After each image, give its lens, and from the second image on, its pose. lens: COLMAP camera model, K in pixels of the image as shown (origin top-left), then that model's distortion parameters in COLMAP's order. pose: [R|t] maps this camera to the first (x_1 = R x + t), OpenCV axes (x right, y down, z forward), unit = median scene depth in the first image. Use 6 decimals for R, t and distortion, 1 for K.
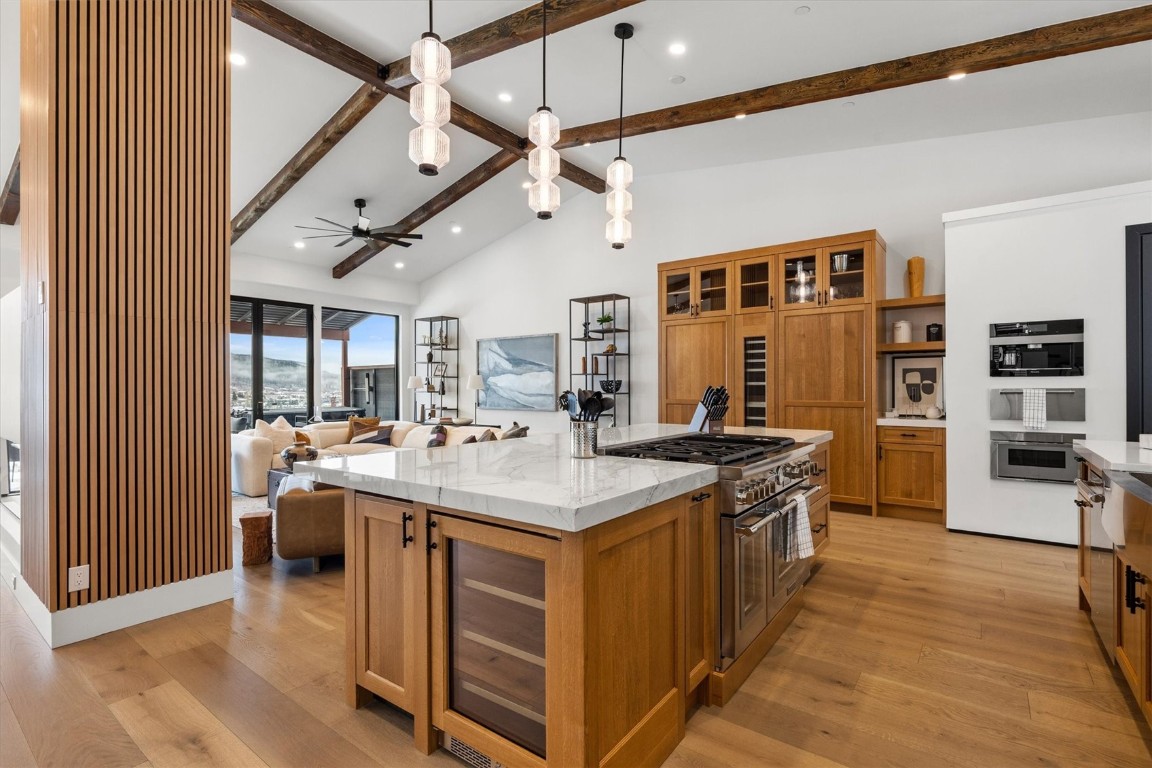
lens RADIAL K [[538.1, 0, 575.4], [0, 538.1, 386.9], [0, 0, 1]] dist [-0.001302, -0.000001]
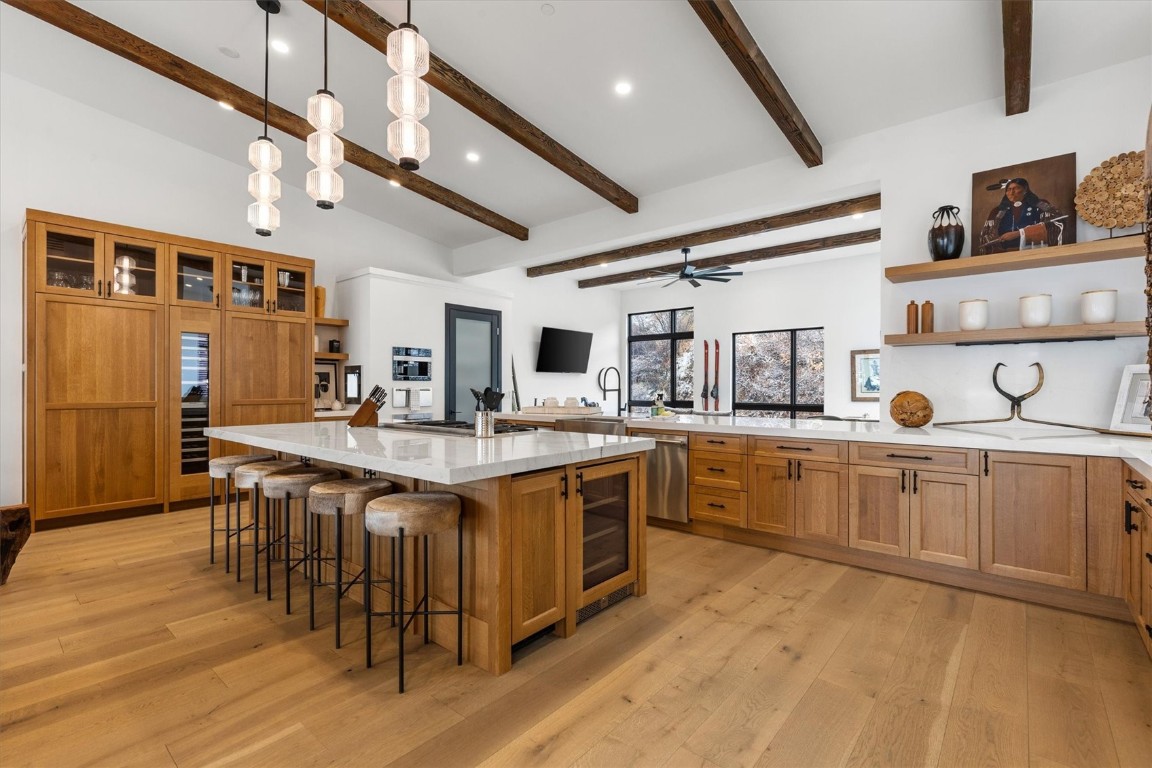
lens RADIAL K [[519.9, 0, 576.5], [0, 519.9, 386.1], [0, 0, 1]] dist [0.004789, -0.000364]
pose [[0.059549, 0.003870, 0.998218, -0.579084], [-0.000851, 0.999992, -0.003826, 0.002794], [-0.998225, -0.000622, 0.059551, 0.308930]]
